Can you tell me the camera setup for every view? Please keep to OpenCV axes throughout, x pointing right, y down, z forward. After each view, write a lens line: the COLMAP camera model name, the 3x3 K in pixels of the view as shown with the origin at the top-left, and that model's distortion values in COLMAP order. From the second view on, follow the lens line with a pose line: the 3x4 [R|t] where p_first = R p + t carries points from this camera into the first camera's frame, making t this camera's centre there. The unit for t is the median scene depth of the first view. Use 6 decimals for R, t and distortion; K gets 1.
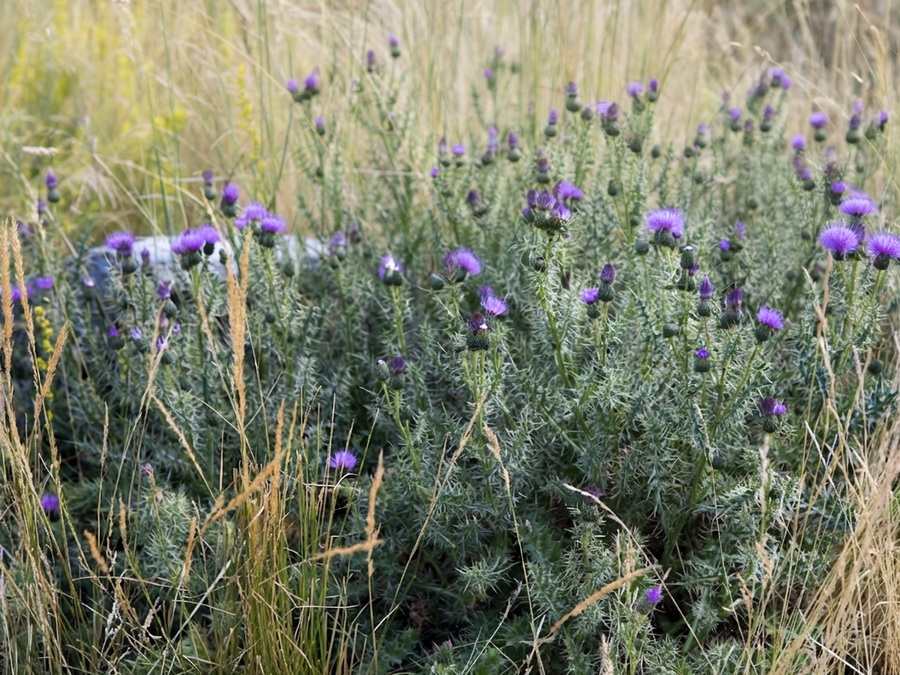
lens RADIAL K [[2372.3, 0, 450.0], [0, 2372.3, 337.5], [0, 0, 1]] dist [-0.001593, -0.163946]
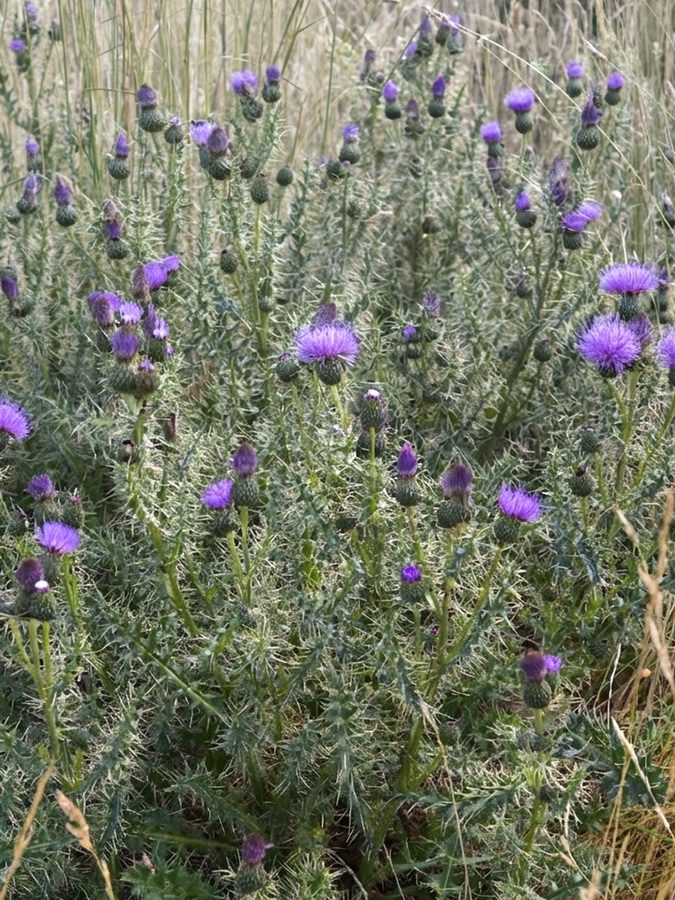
lens RADIAL K [[2372.3, 0, 337.5], [0, 2372.3, 450.0], [0, 0, 1]] dist [-0.001593, -0.163946]
pose [[0.987894, -0.100318, 0.118325, 0.017560], [0.084908, 0.988032, 0.128776, -0.090292], [-0.129827, -0.117171, 0.984589, 0.363982]]
